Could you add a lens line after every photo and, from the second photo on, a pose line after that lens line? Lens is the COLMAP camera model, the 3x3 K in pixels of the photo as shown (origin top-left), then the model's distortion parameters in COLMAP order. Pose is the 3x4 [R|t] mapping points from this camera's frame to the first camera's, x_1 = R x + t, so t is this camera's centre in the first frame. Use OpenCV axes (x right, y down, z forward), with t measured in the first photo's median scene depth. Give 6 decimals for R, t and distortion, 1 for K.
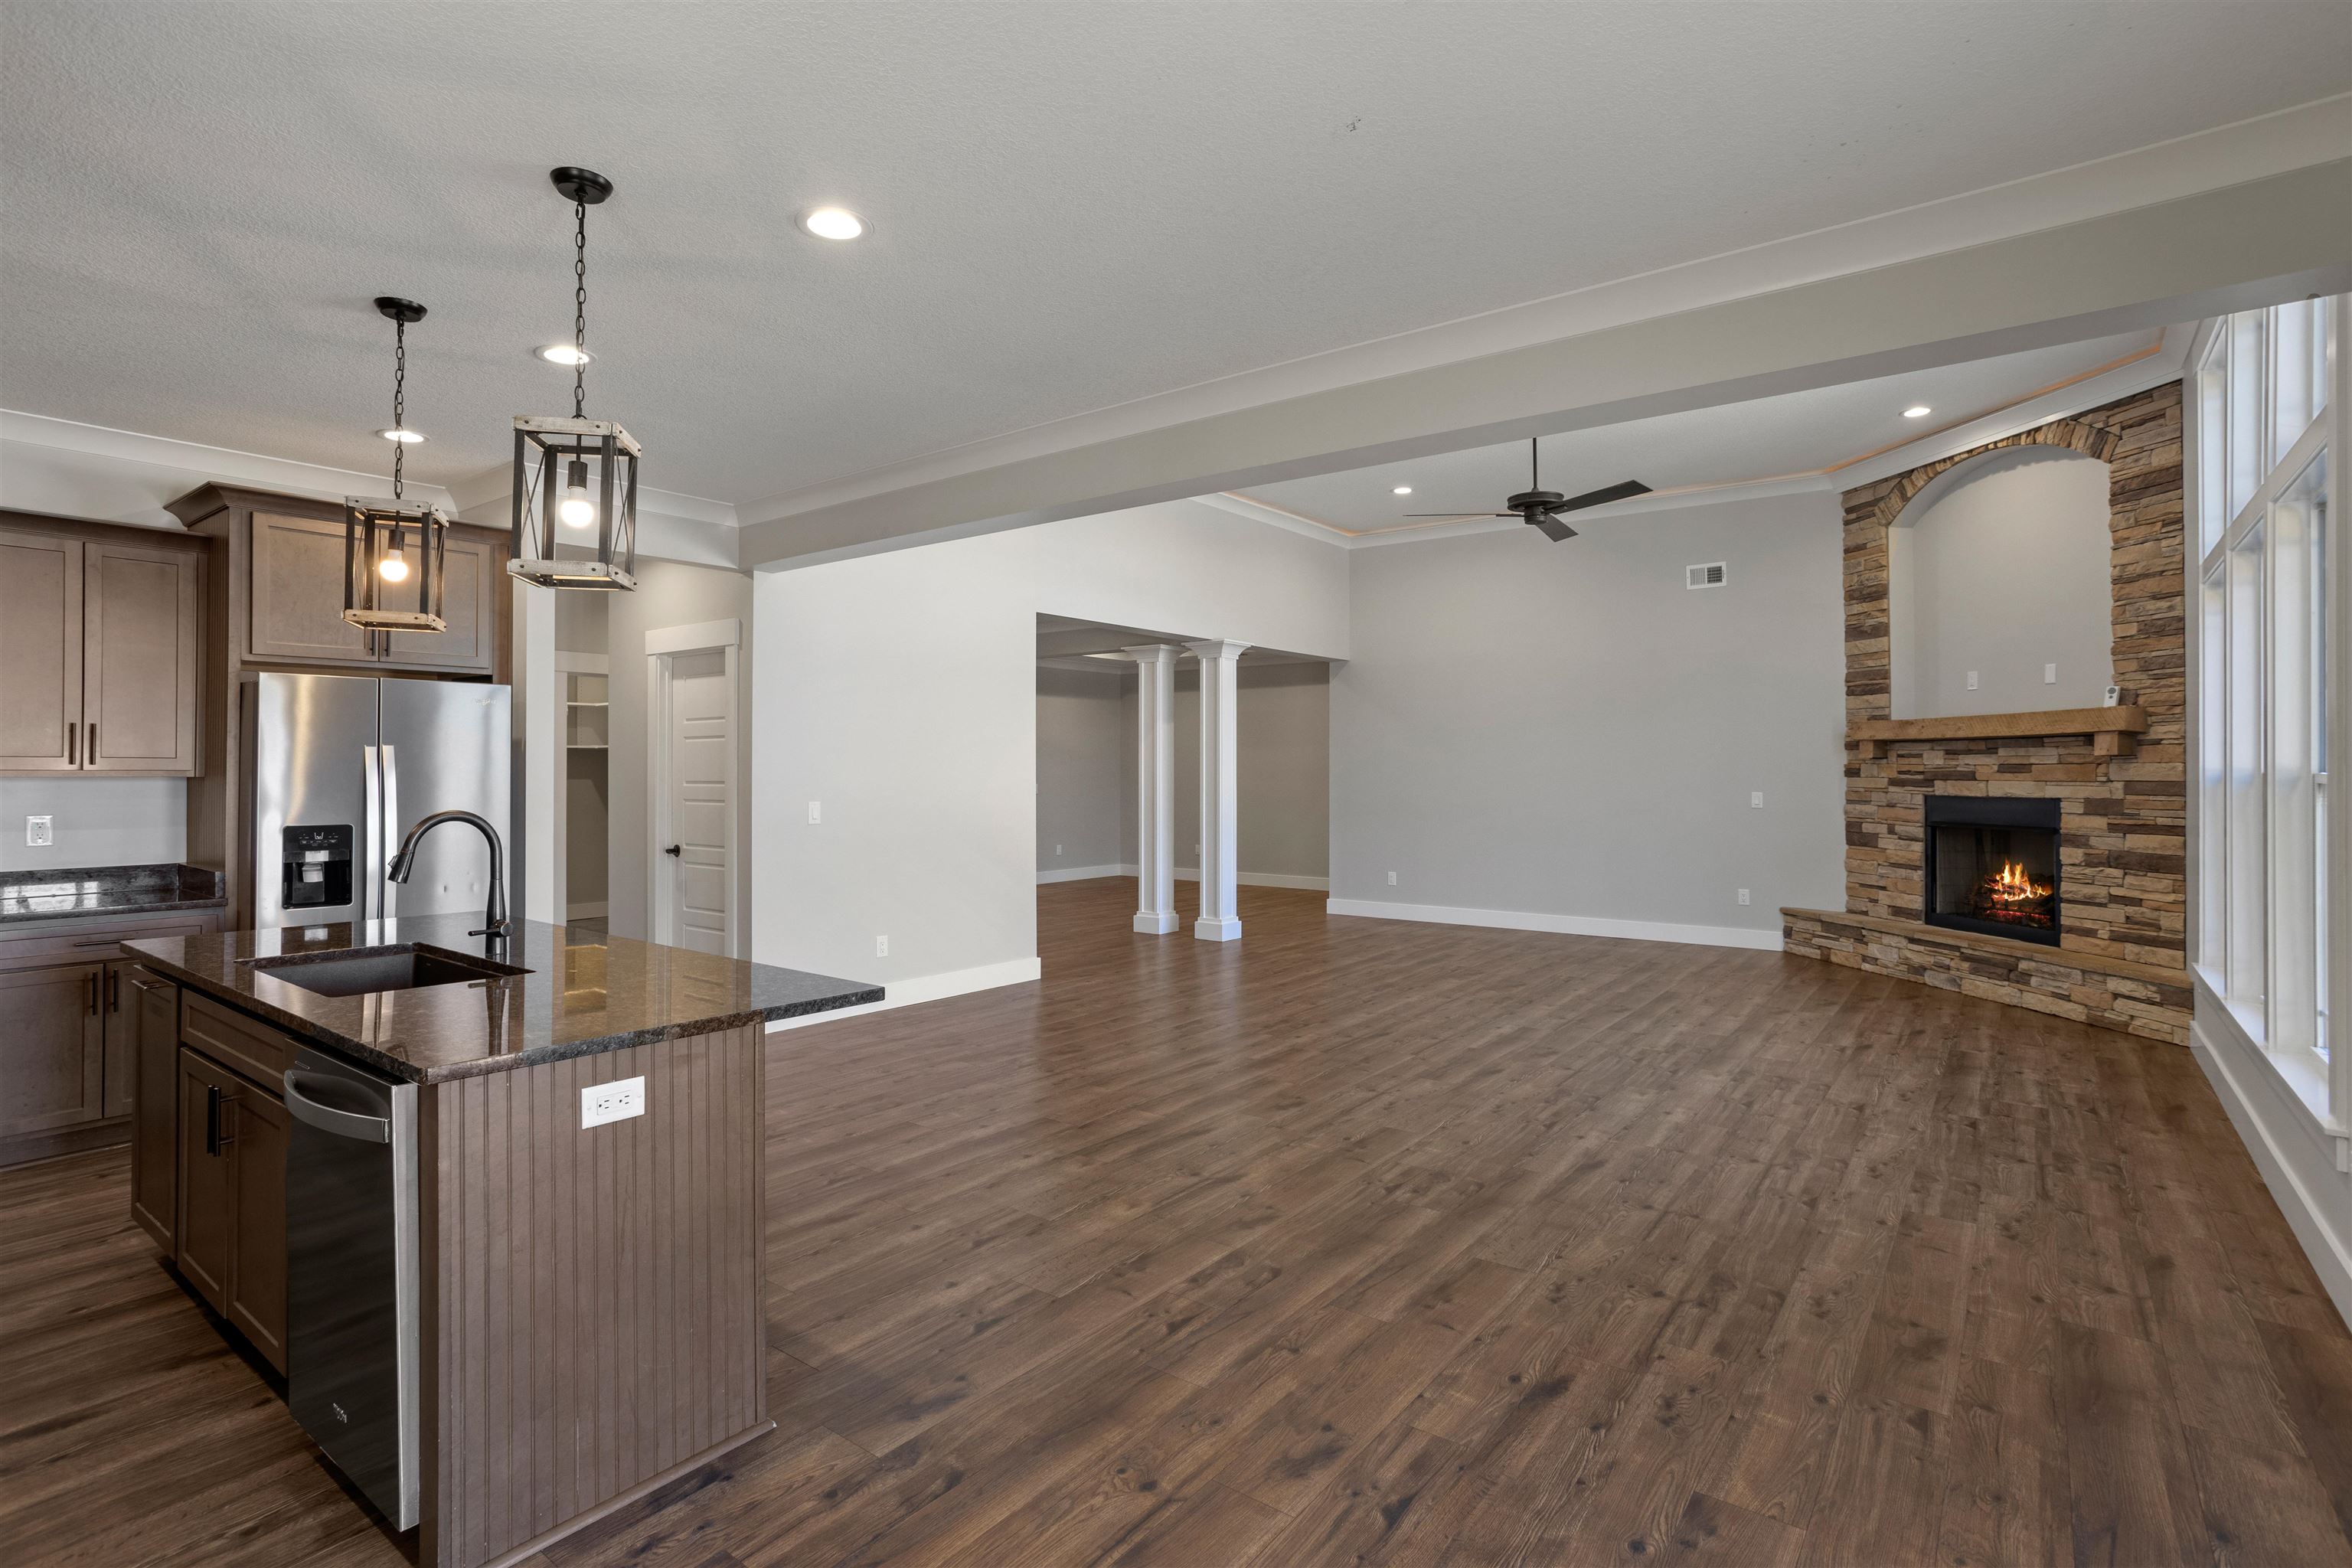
lens RADIAL K [[1155.4, 0, 1170.9], [0, 1155.4, 767.0], [0, 0, 1]] dist [-0.048708, 0.028513]
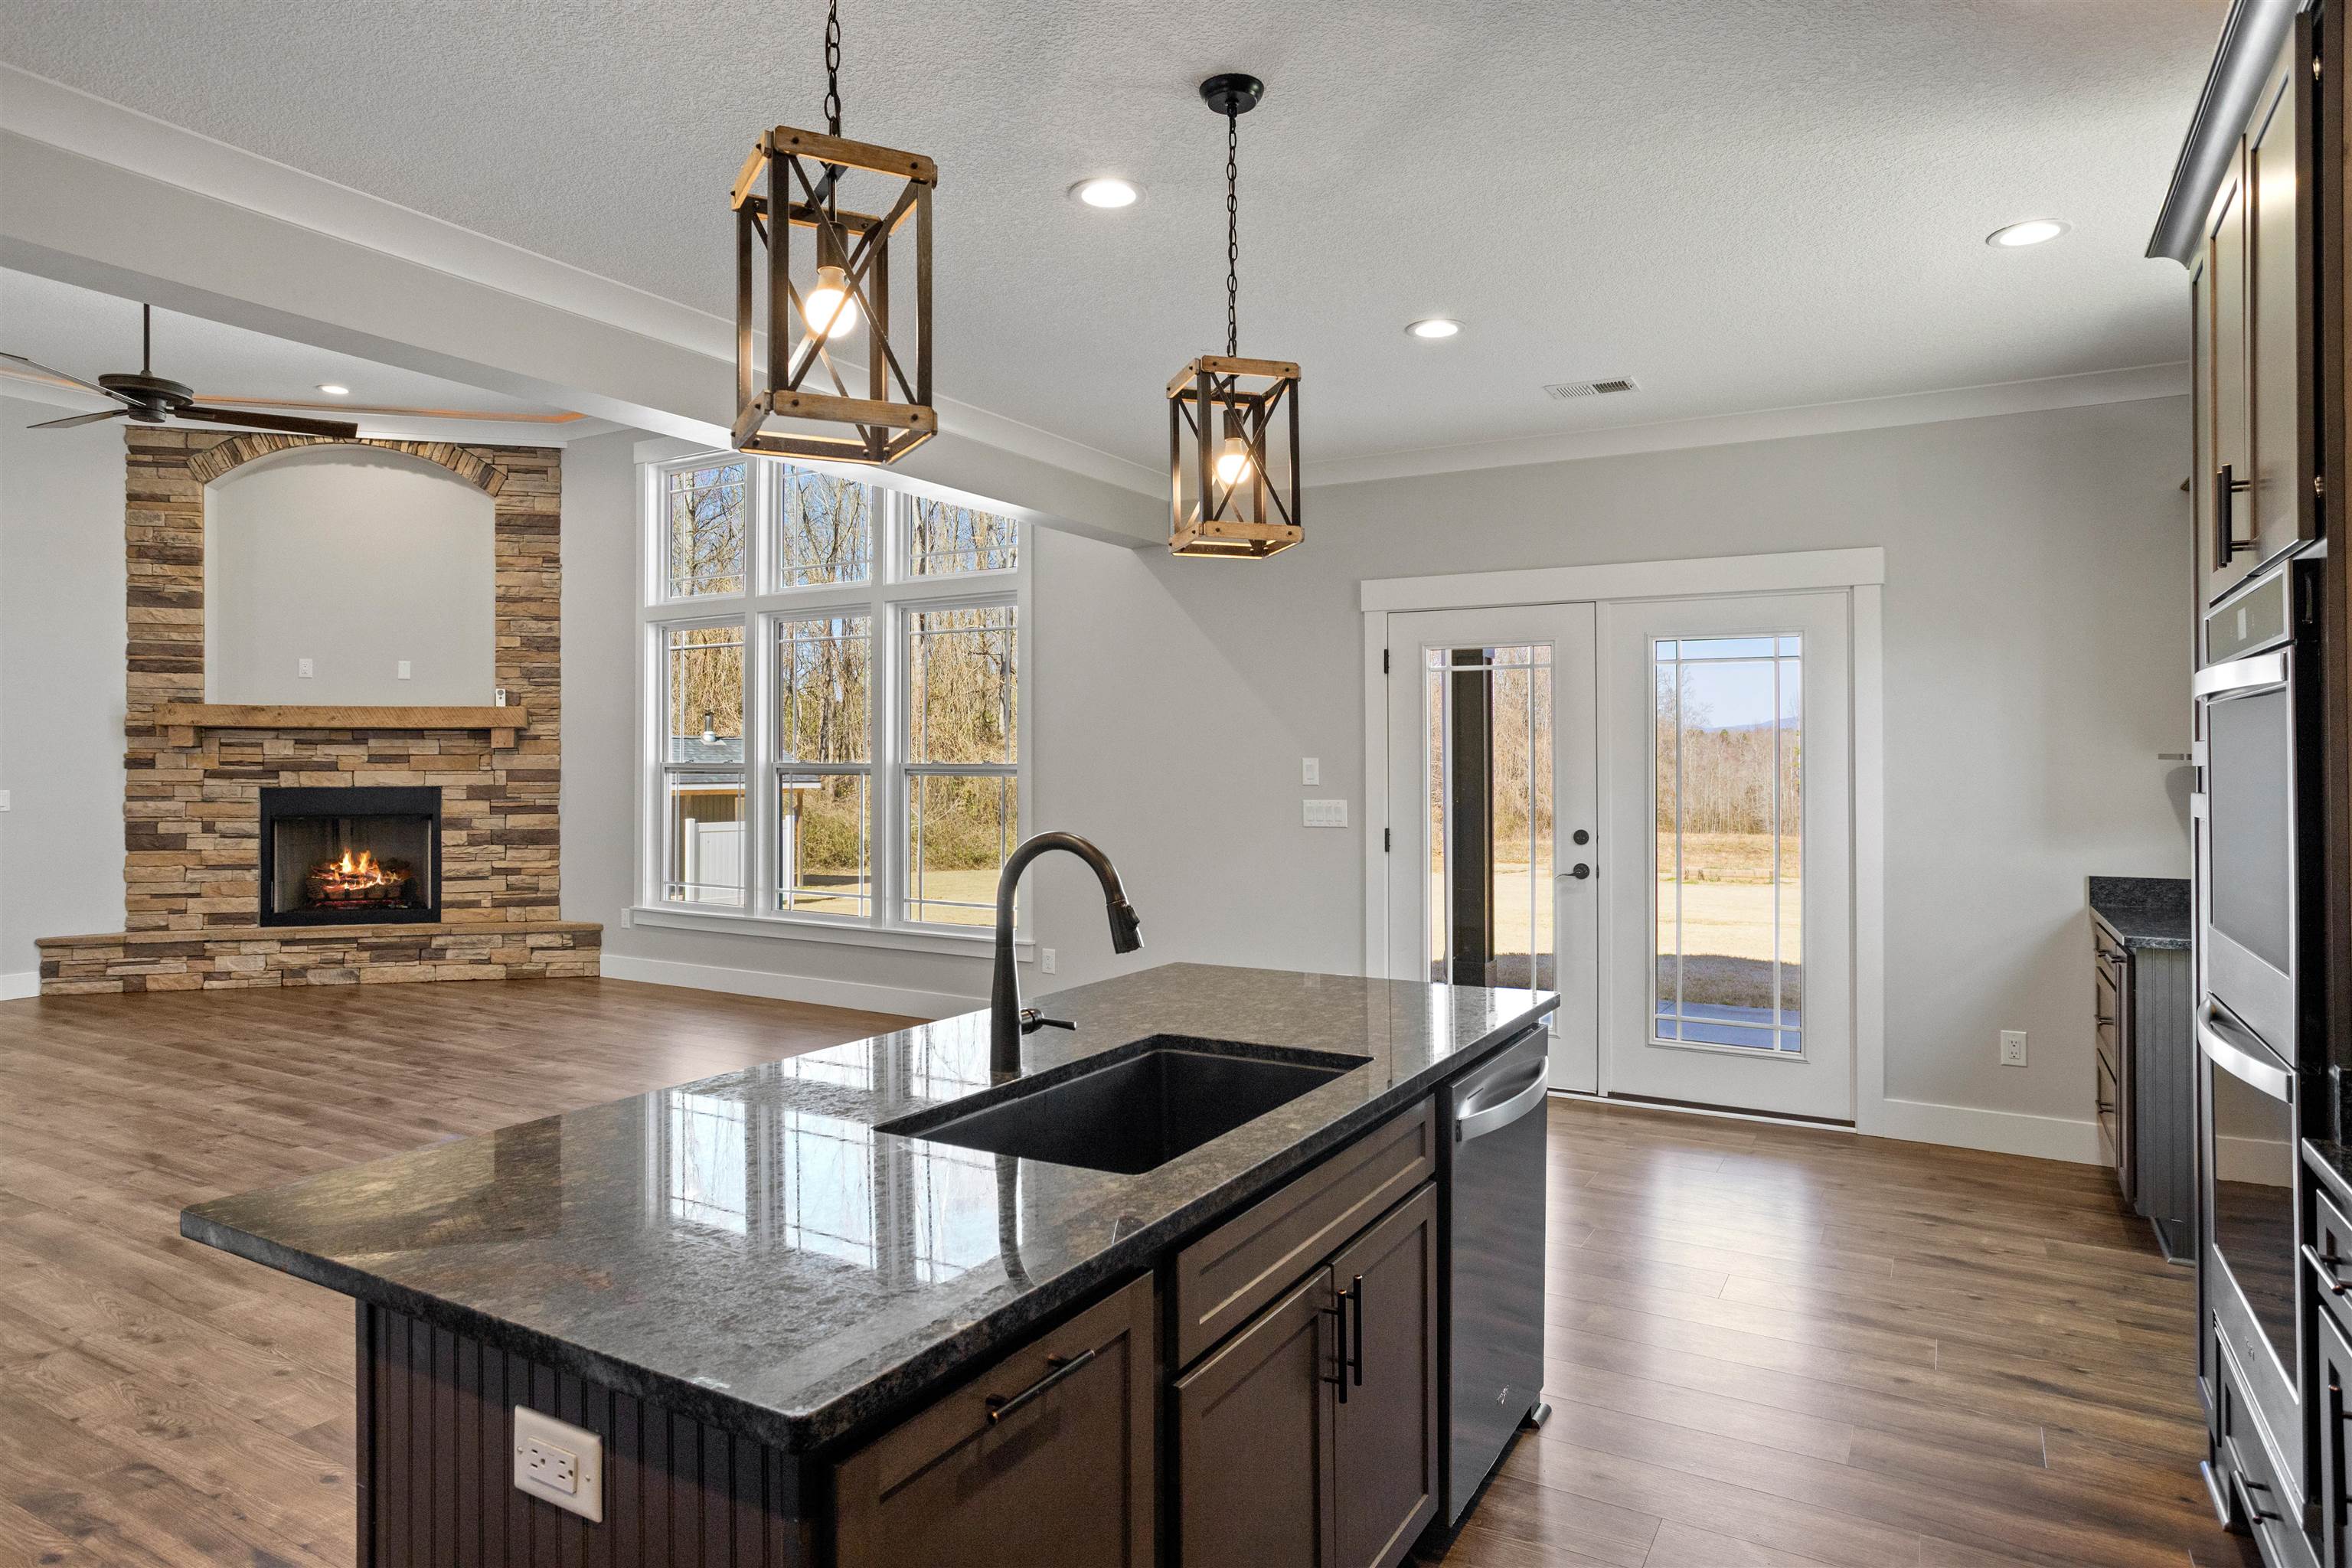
lens RADIAL K [[1362.1, 0, 1160.0], [0, 1362.1, 743.5], [0, 0, 1]] dist [-0.028701, 0.025428]
pose [[-0.113728, 0.012665, 0.993431, -0.597450], [-0.004002, 0.999905, -0.013206, 0.000710], [-0.993504, -0.005477, -0.113667, 0.457571]]
